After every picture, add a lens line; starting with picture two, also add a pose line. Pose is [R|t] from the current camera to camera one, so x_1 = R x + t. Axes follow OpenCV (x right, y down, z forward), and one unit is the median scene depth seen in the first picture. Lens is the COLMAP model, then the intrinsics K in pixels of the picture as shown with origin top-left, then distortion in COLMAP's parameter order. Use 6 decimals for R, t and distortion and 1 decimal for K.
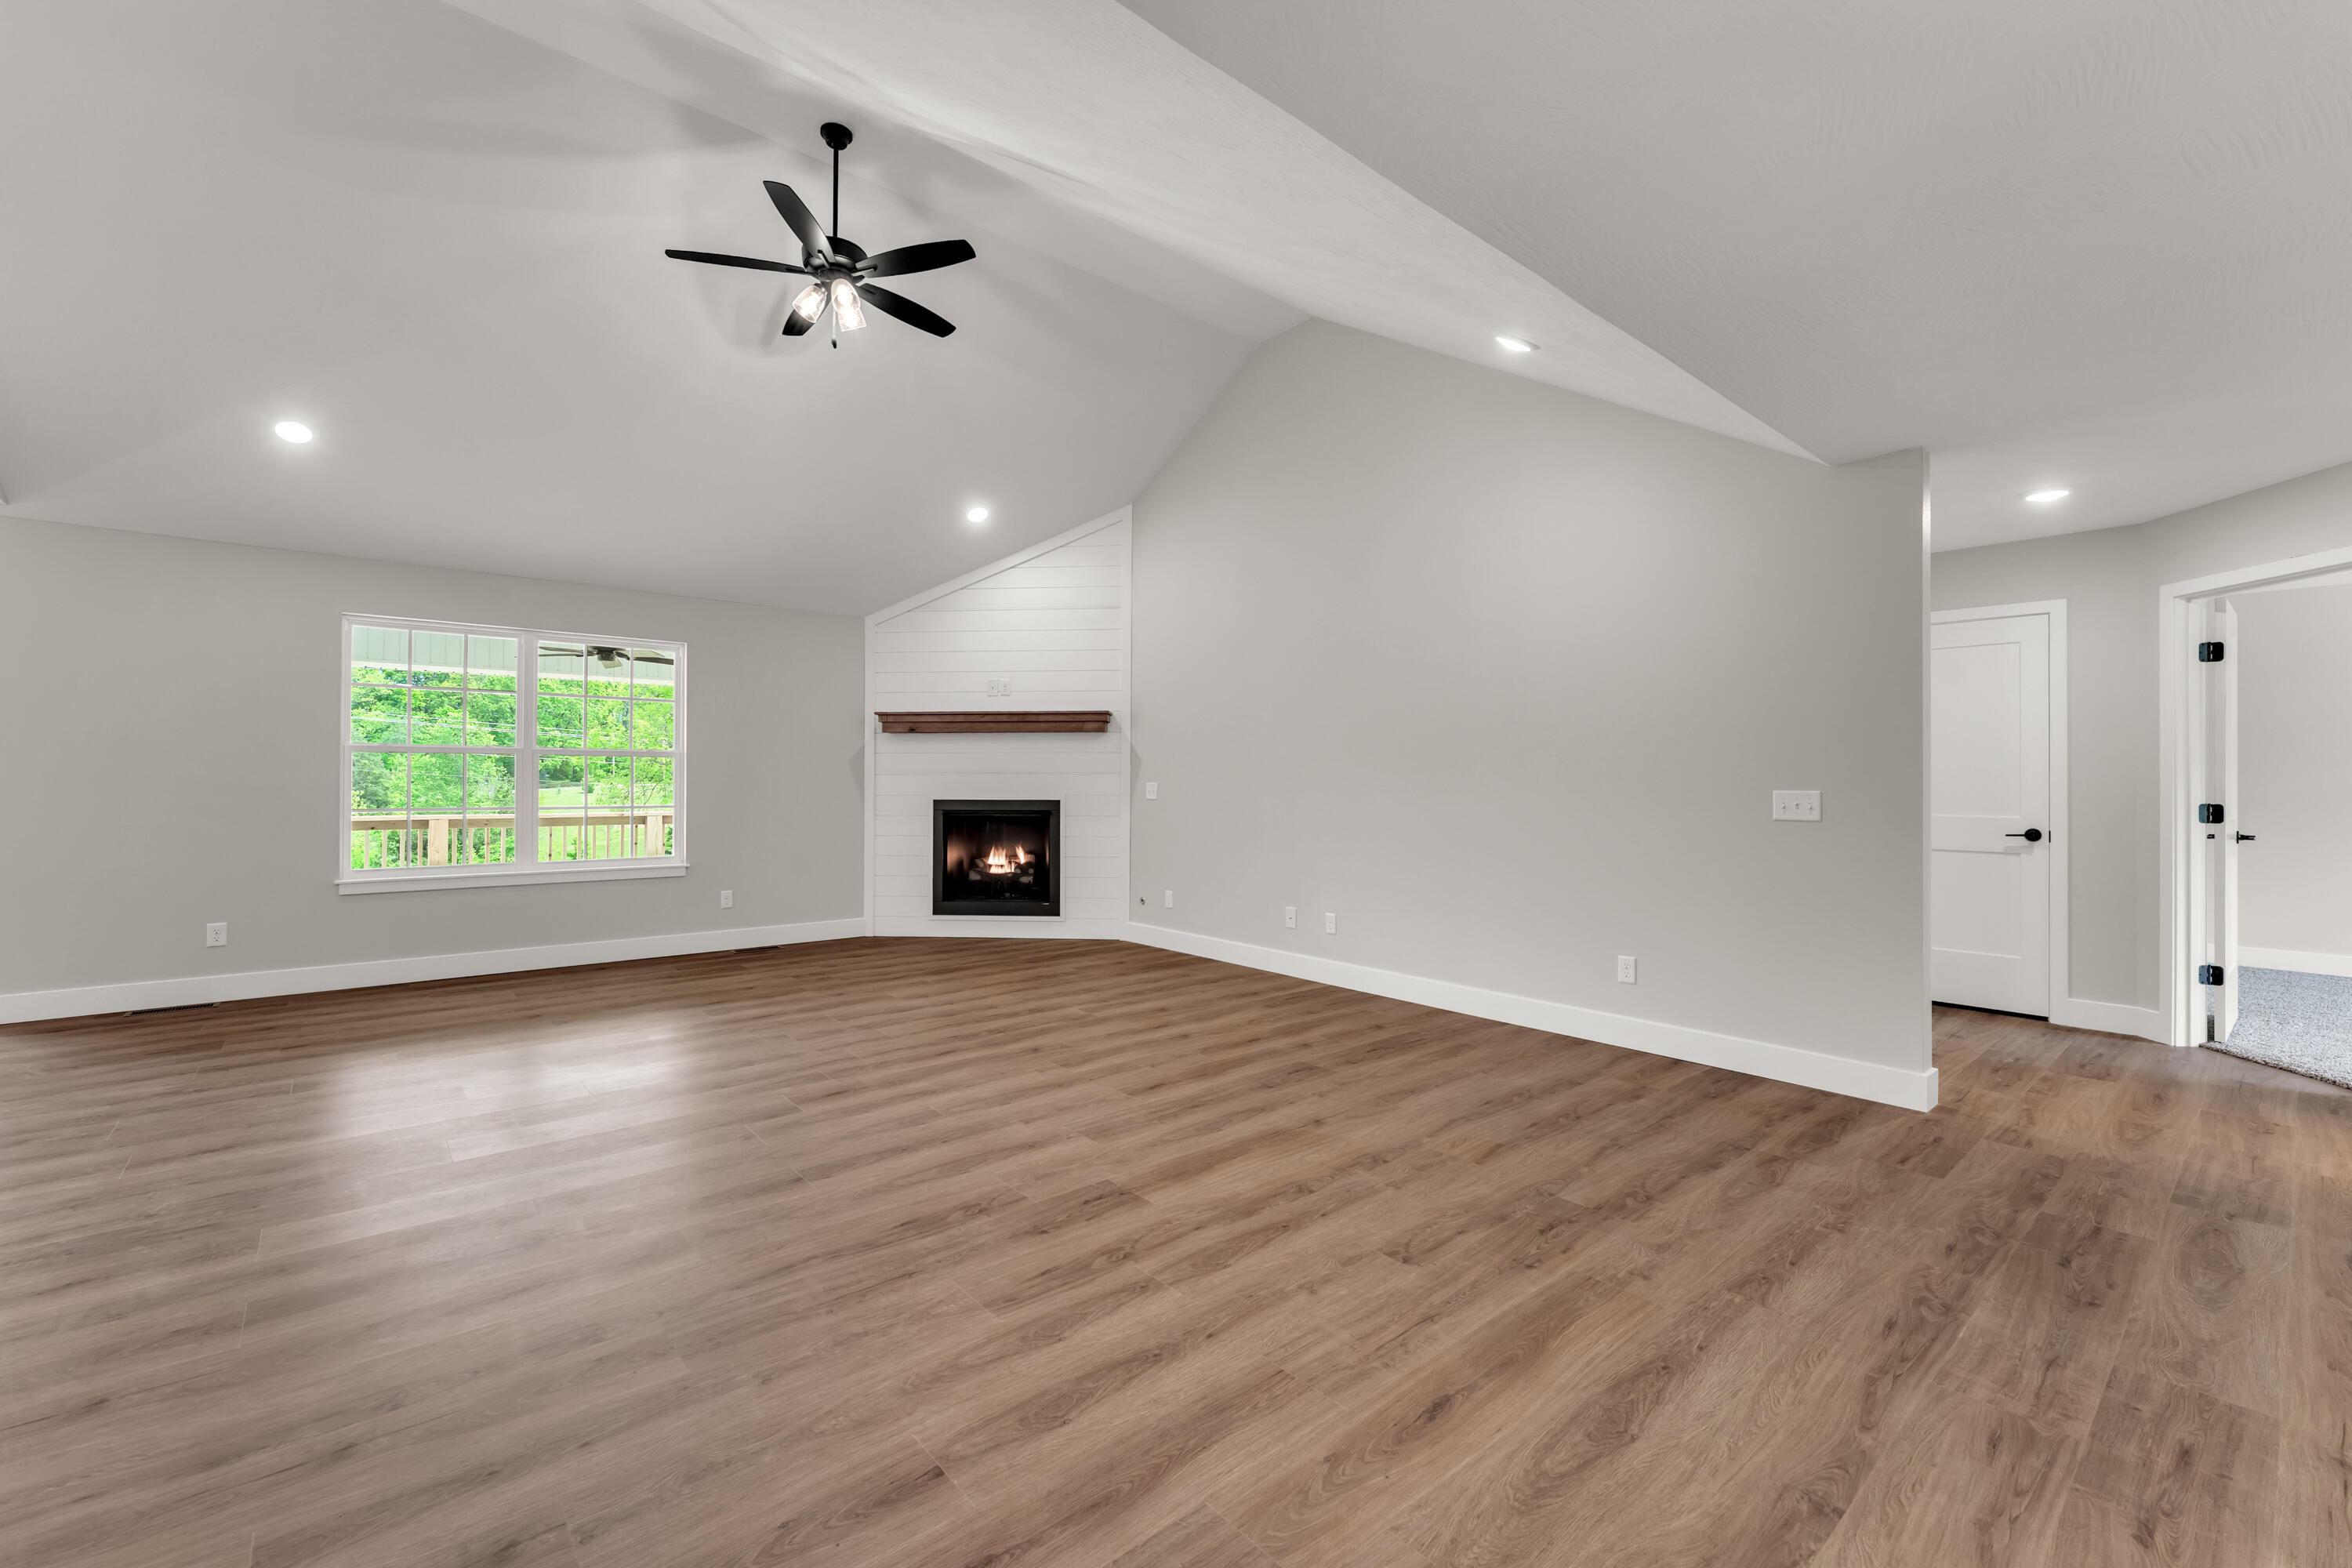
lens RADIAL K [[974.5, 0, 1169.4], [0, 974.5, 778.3], [0, 0, 1]] dist [-0.017390, -0.000491]
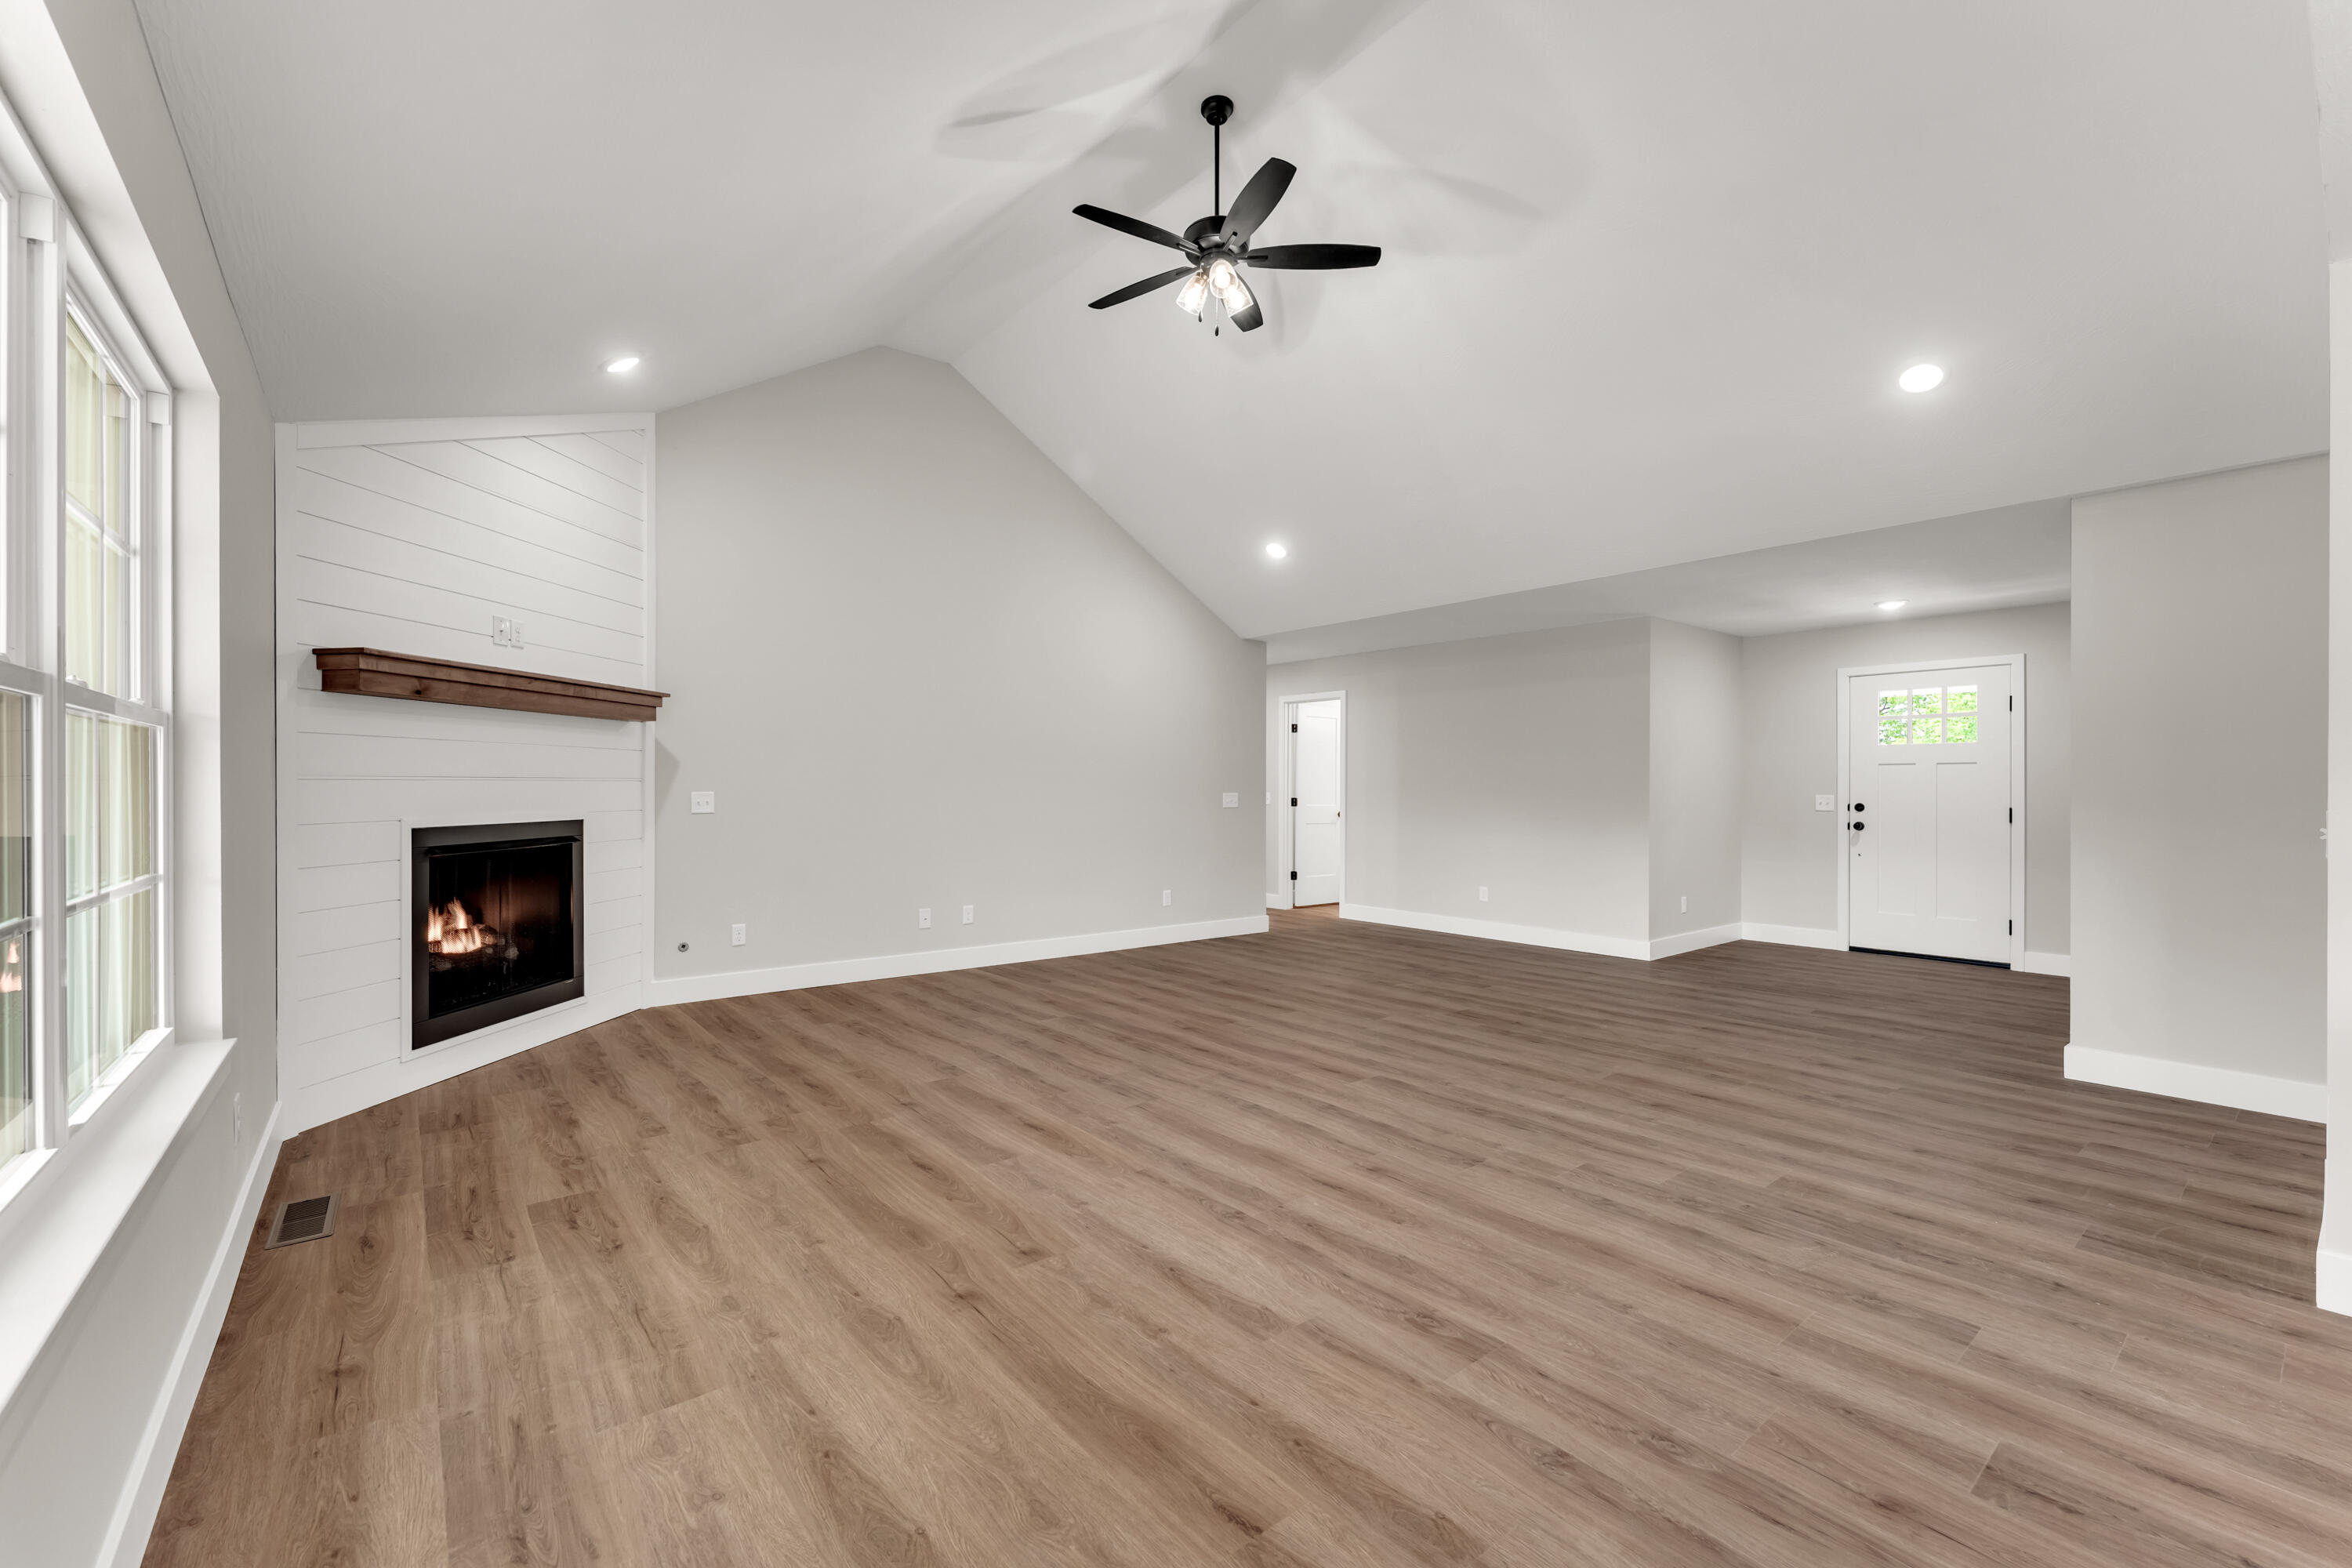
lens RADIAL K [[974.5, 0, 1158.4], [0, 974.5, 789.7], [0, 0, 1]] dist [-0.017390, -0.000491]
pose [[0.049171, -0.011558, 0.998724, -0.751416], [-0.000272, 0.999933, 0.011585, -0.005003], [-0.998790, -0.000841, 0.049165, 0.587647]]
